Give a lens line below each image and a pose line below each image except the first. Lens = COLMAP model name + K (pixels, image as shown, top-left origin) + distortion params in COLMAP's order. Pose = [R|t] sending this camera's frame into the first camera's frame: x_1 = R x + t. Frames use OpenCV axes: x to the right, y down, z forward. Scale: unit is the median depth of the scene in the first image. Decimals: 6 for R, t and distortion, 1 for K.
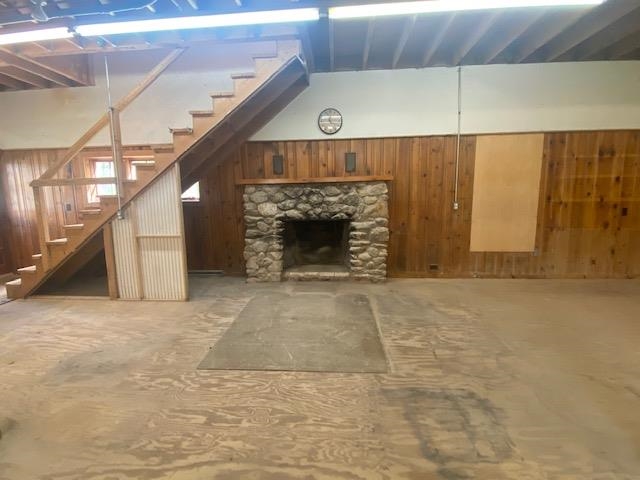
lens RADIAL K [[302.3, 0, 319.9], [0, 302.3, 244.2], [0, 0, 1]] dist [-0.019236, -0.002493]
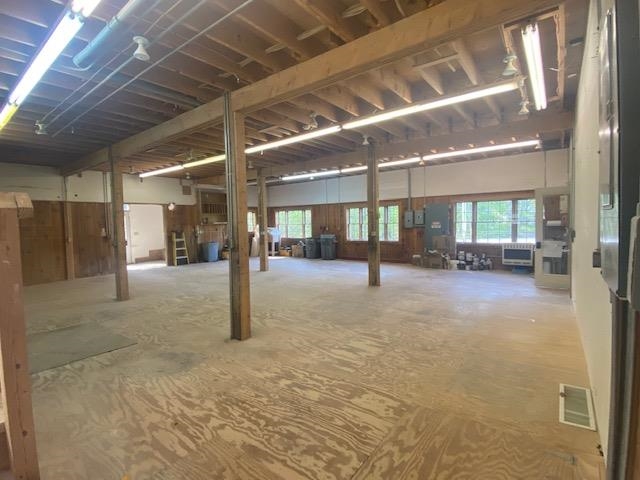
lens RADIAL K [[302.3, 0, 319.1], [0, 302.3, 238.3], [0, 0, 1]] dist [-0.019236, -0.002493]
pose [[-0.832133, 0.005010, 0.554553, -0.921288], [0.129679, 0.973994, 0.185791, -0.128194], [-0.539201, 0.226517, -0.811143, 0.727990]]
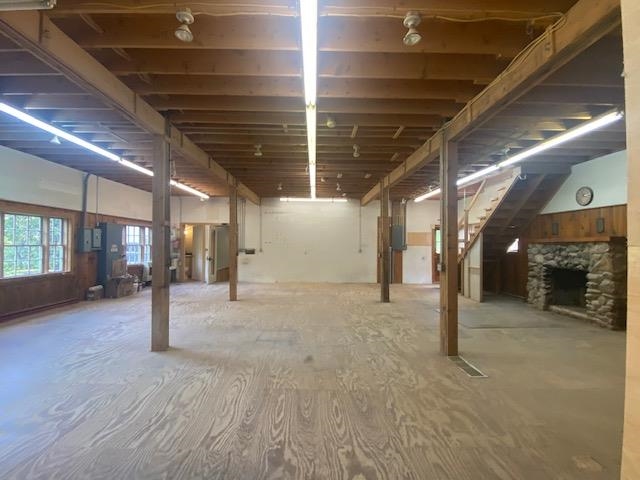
lens RADIAL K [[302.3, 0, 320.8], [0, 302.3, 240.6], [0, 0, 1]] dist [-0.019236, -0.002493]
pose [[0.108792, 0.006967, -0.994040, 1.209954], [-0.177847, 0.983978, -0.012567, 0.005725], [0.978026, 0.178155, 0.108288, -0.239620]]
